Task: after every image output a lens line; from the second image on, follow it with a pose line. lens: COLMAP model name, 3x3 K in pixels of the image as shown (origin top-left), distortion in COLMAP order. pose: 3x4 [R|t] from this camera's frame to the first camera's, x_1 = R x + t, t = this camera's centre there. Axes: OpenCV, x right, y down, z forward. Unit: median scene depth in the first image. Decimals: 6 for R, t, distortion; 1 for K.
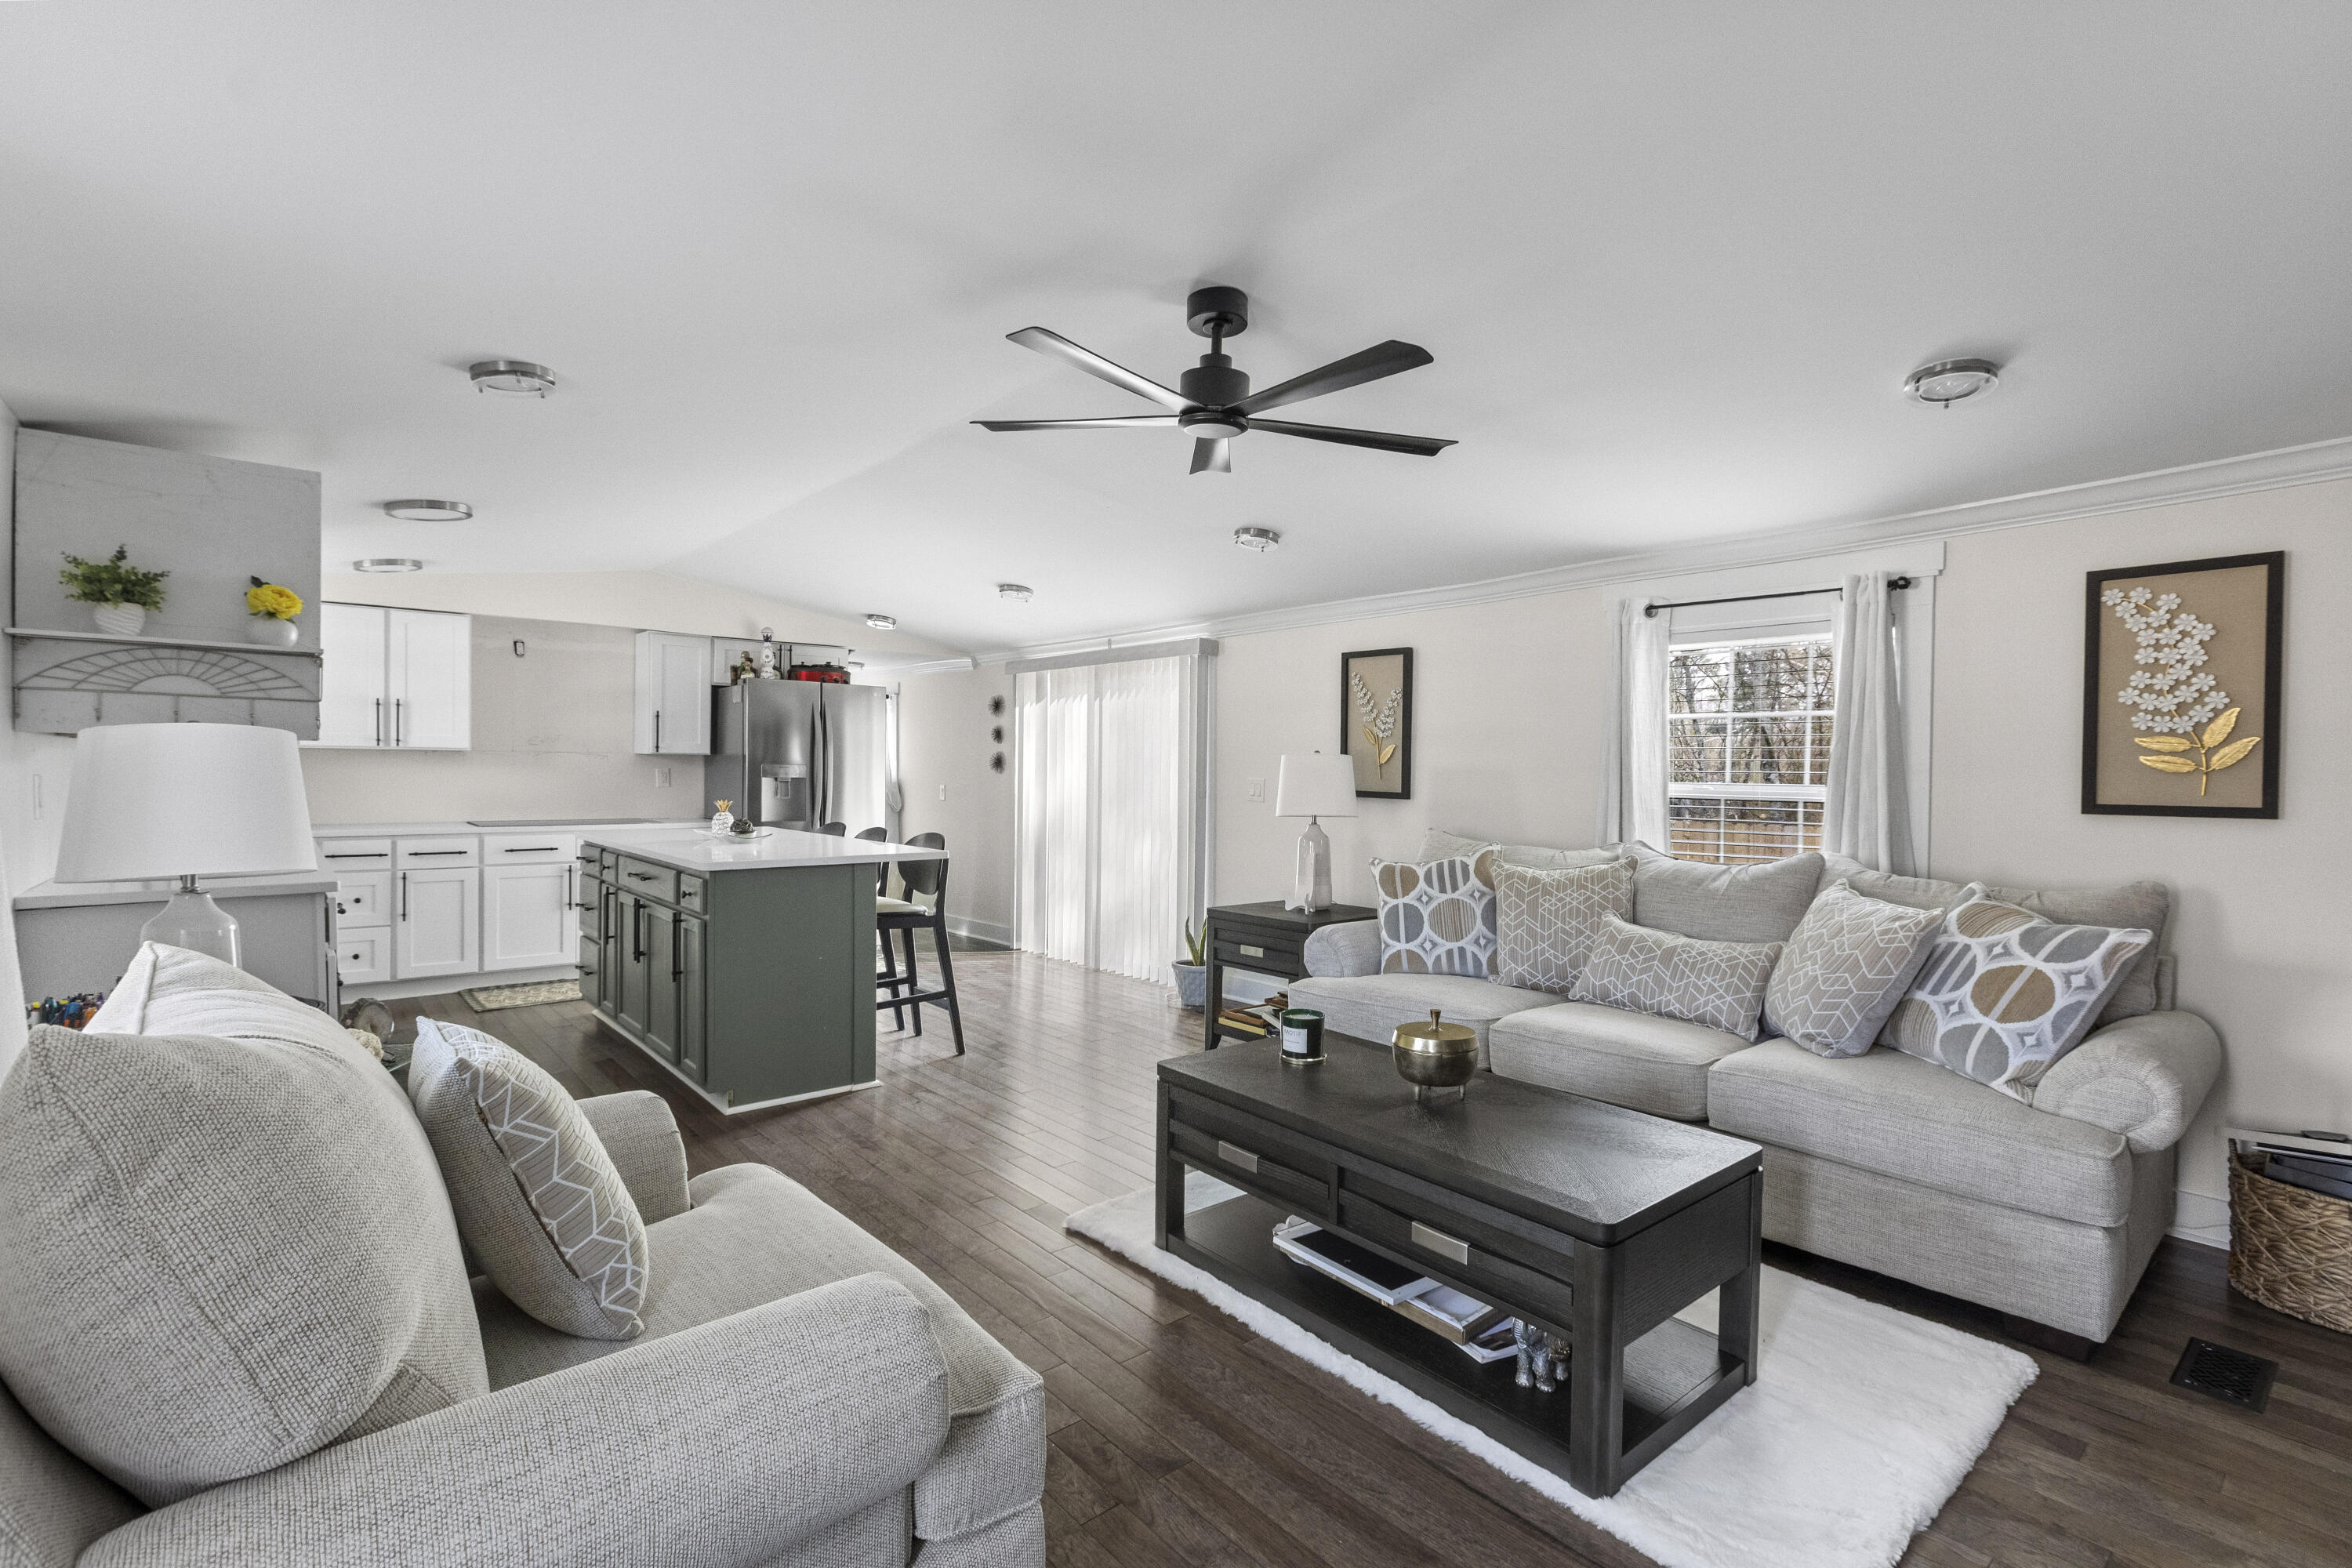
lens RADIAL K [[1072.0, 0, 1186.9], [0, 1072.0, 787.3], [0, 0, 1]] dist [0.002304, -0.002481]
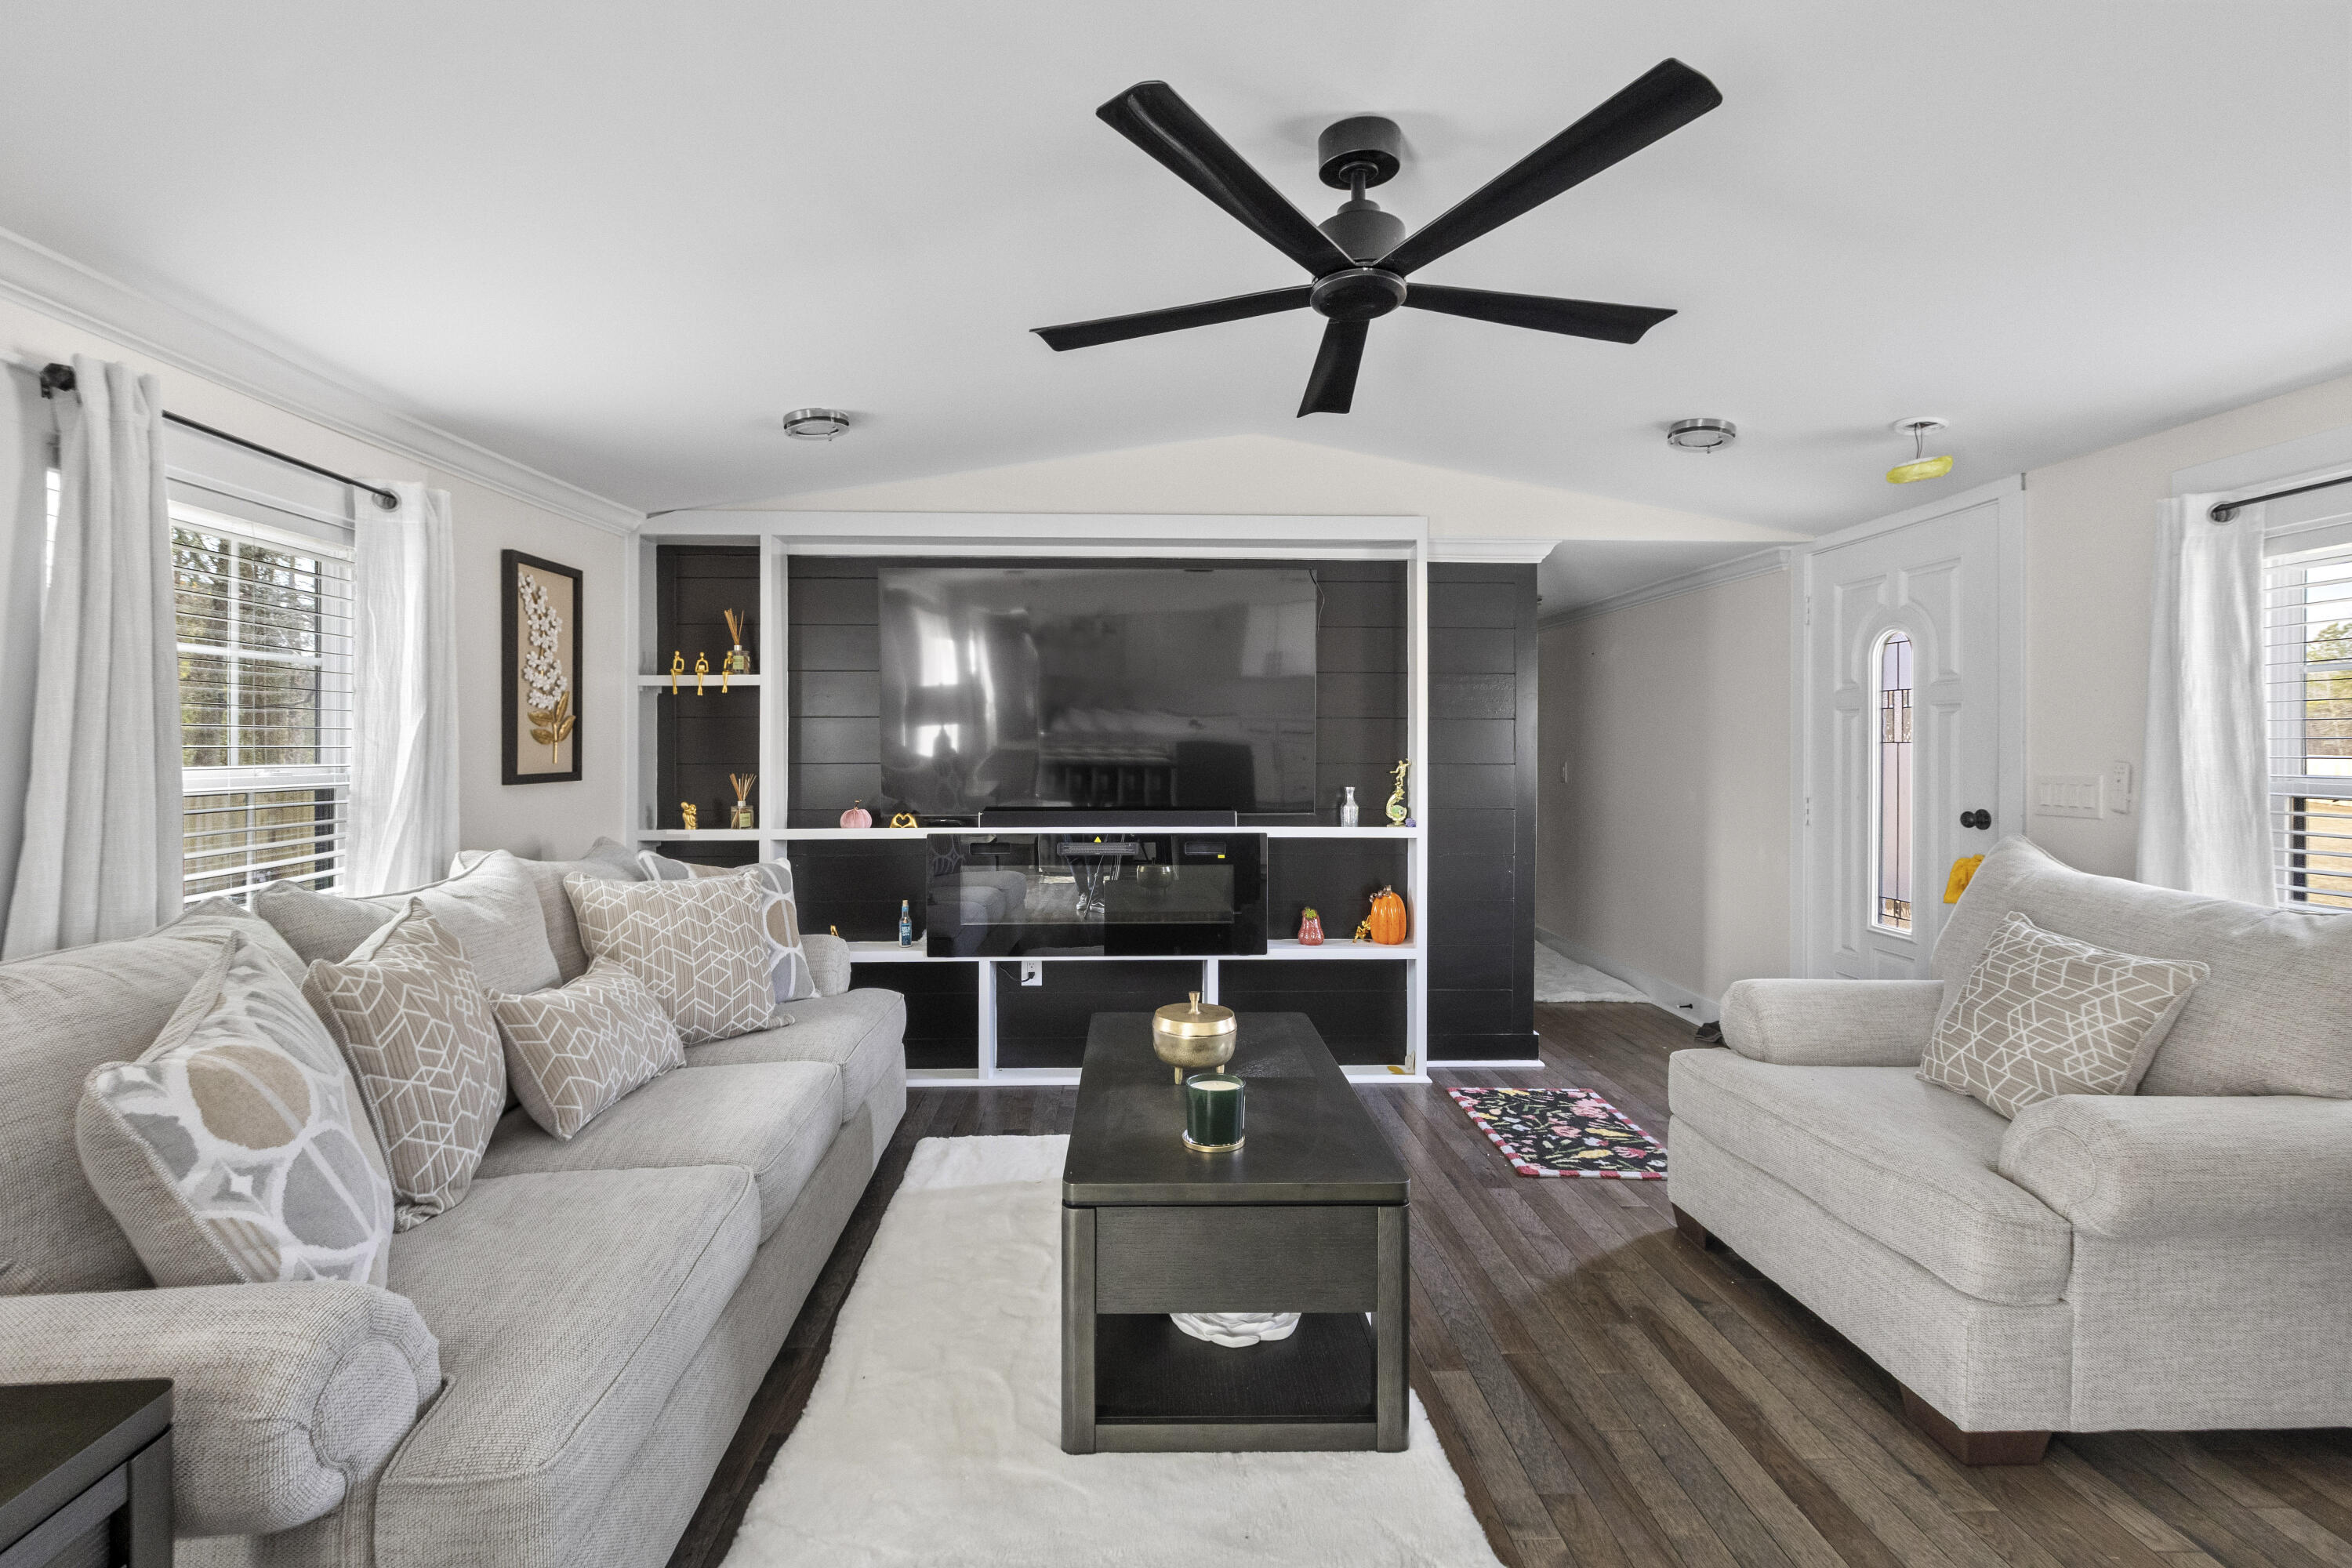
lens RADIAL K [[1072.0, 0, 1158.1], [0, 1072.0, 748.7], [0, 0, 1]] dist [0.002304, -0.002481]
pose [[-0.777406, -0.016591, 0.628780, -0.289431], [-0.004469, 0.999773, 0.020855, -0.033793], [-0.628983, 0.013403, -0.777304, 1.410805]]
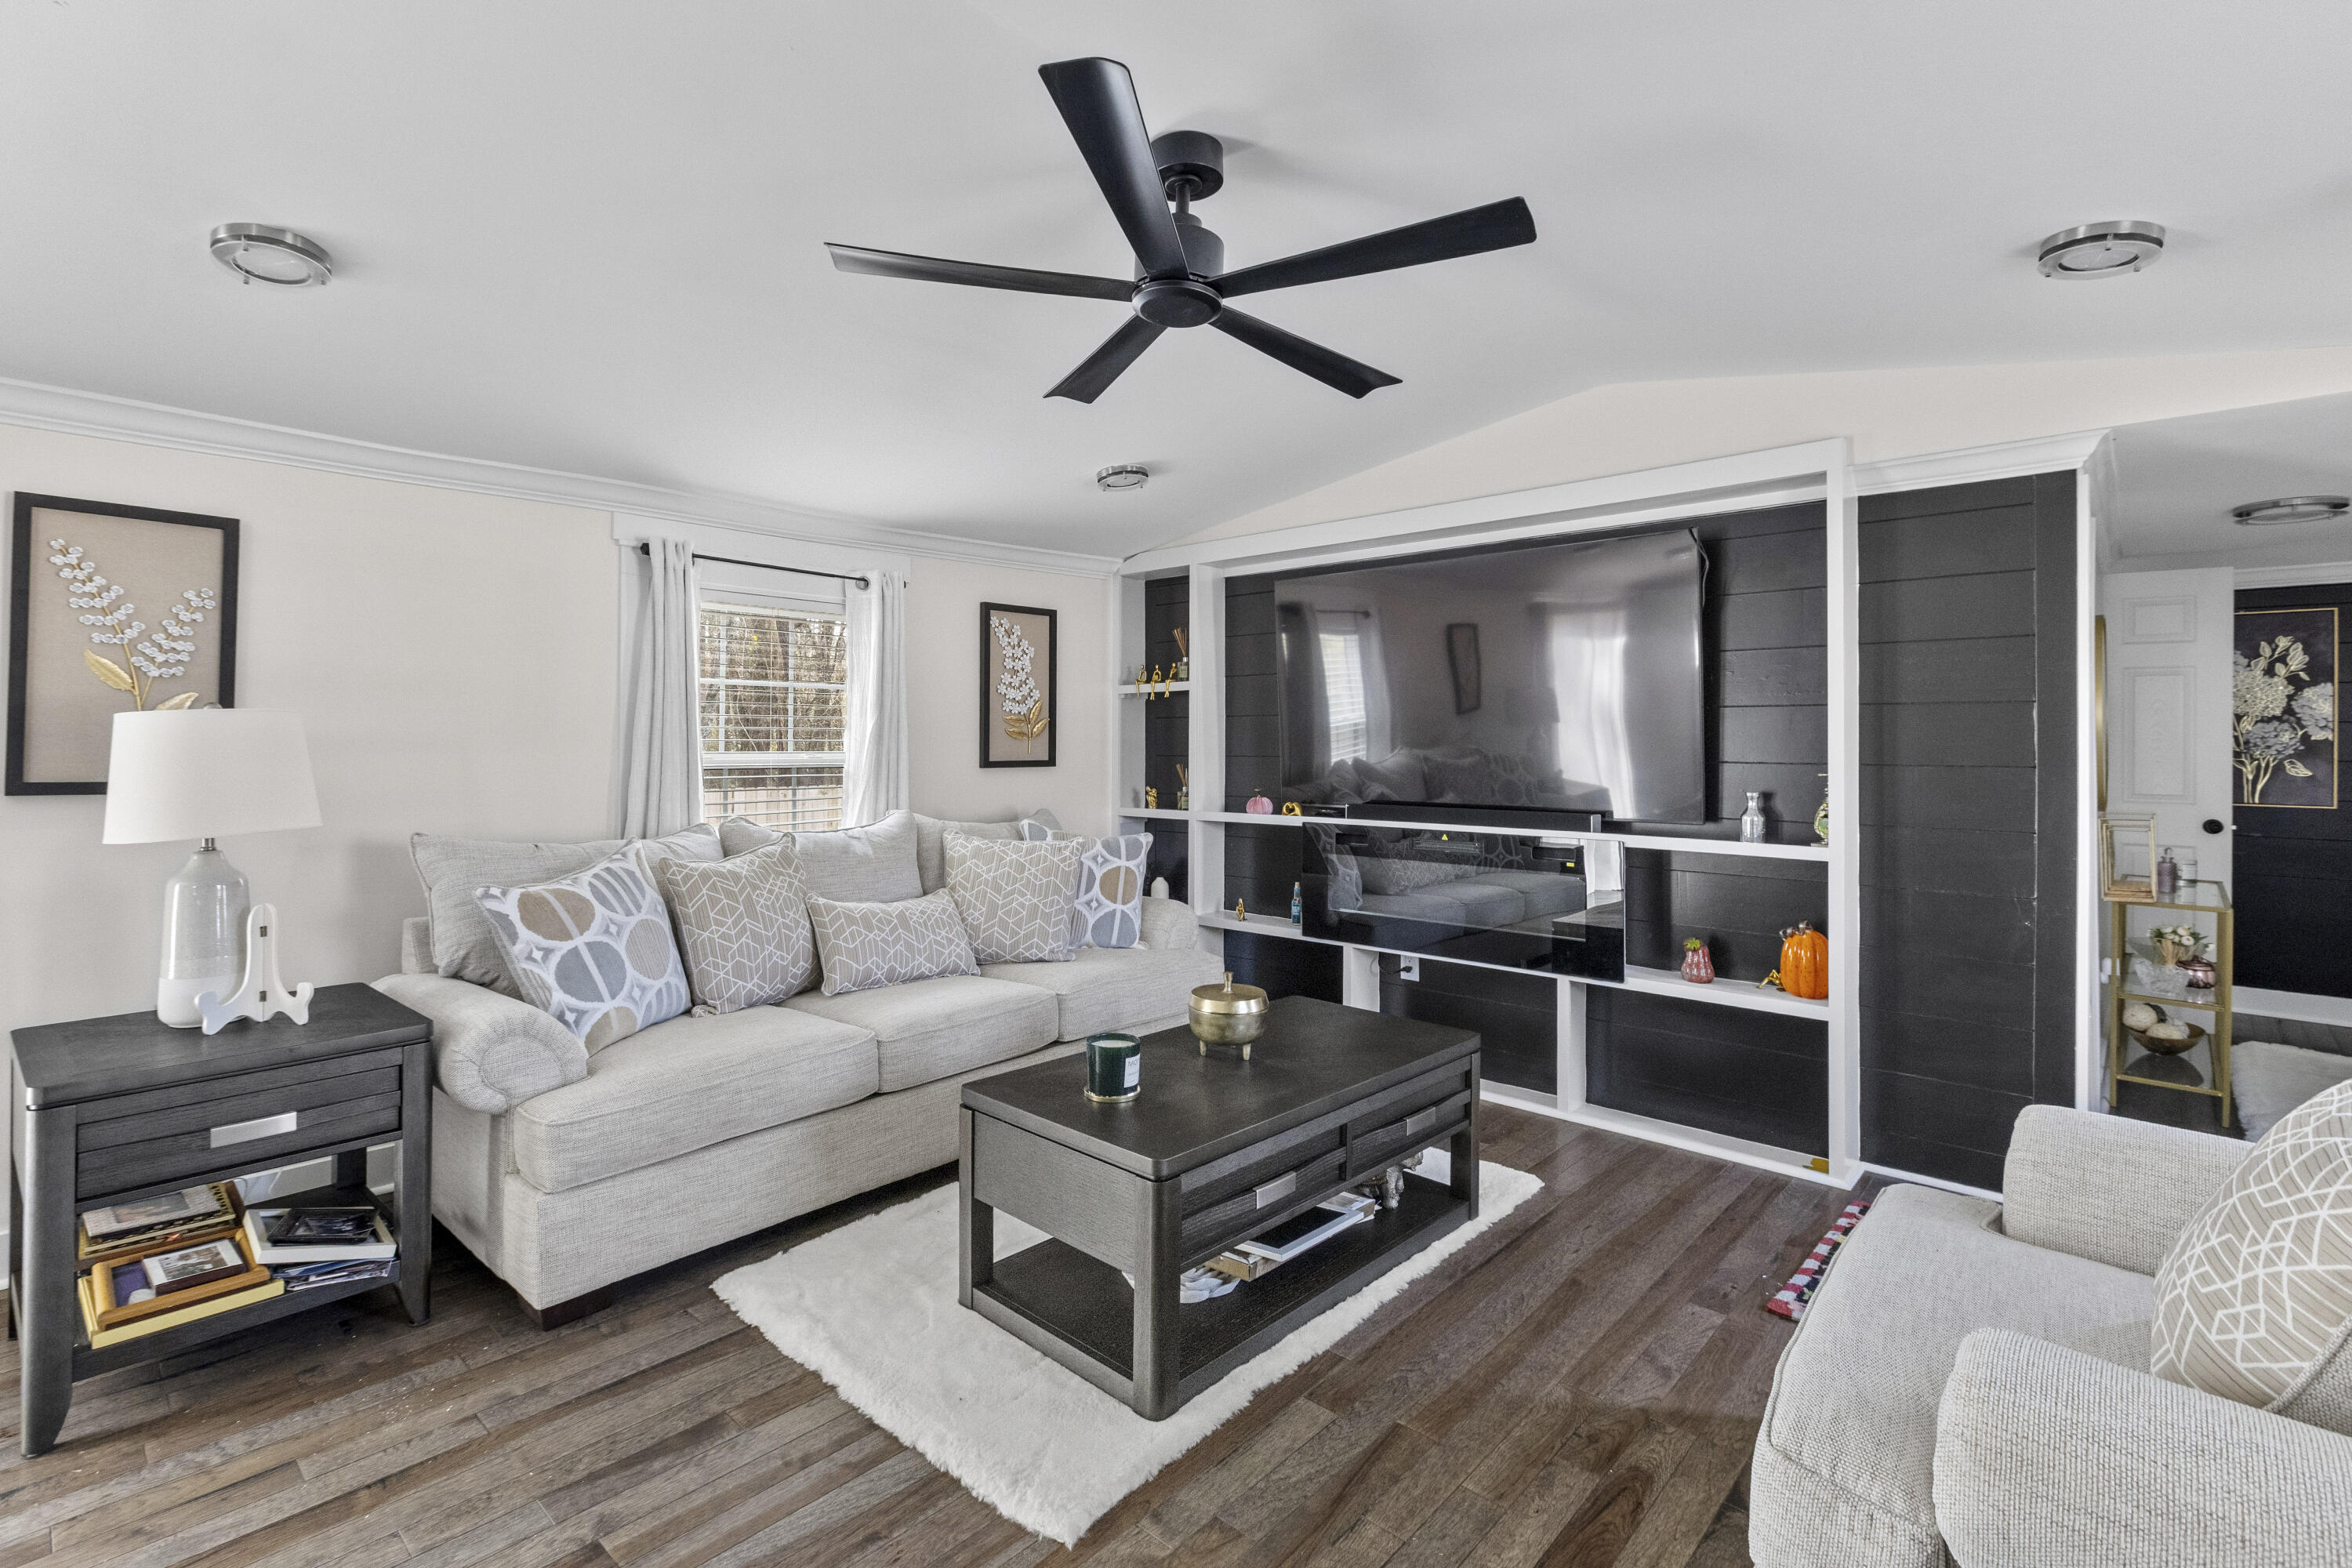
lens RADIAL K [[1072.0, 0, 1154.5], [0, 1072.0, 734.2], [0, 0, 1]] dist [0.002304, -0.002481]
pose [[-0.107926, -0.005529, 0.994144, -0.634241], [0.007776, 0.999949, 0.006405, -0.028564], [-0.994129, 0.008422, -0.107877, 0.928876]]
